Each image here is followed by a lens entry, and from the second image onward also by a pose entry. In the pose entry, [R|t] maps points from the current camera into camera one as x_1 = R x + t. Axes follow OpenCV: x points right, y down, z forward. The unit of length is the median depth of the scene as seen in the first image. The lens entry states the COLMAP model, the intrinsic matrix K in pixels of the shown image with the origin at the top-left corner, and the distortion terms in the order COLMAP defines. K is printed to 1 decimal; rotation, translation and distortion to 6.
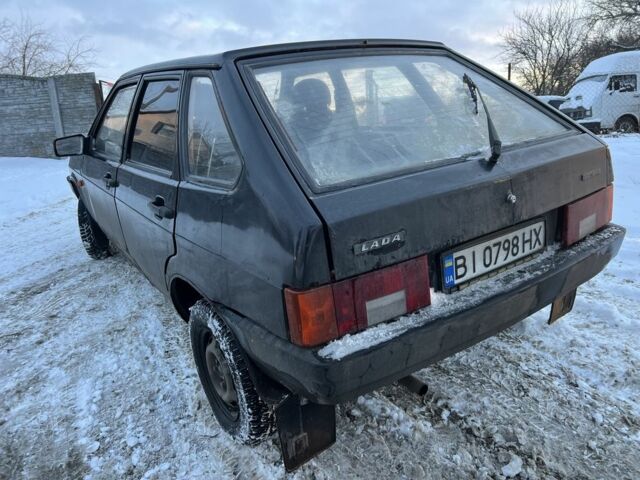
lens RADIAL K [[500.3, 0, 317.3], [0, 500.3, 244.7], [0, 0, 1]] dist [0.069269, -0.079025]
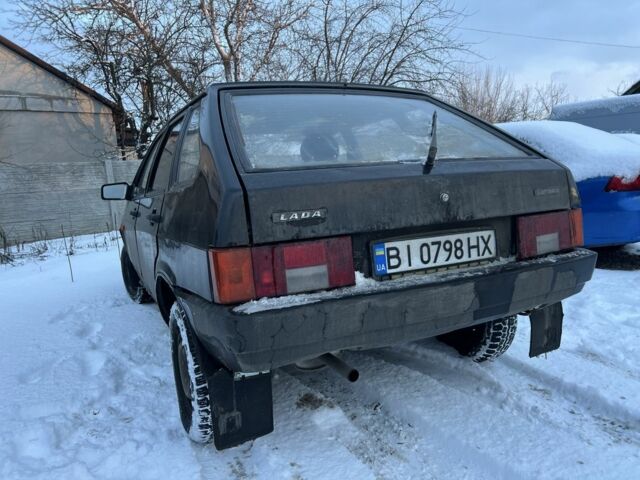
lens RADIAL K [[500.3, 0, 317.3], [0, 500.3, 244.7], [0, 0, 1]] dist [0.069269, -0.079025]
pose [[0.986966, 0.031343, -0.157845, 0.290837], [-0.063088, 0.977693, -0.200339, 0.237624], [0.148045, 0.207686, 0.966928, -0.047309]]
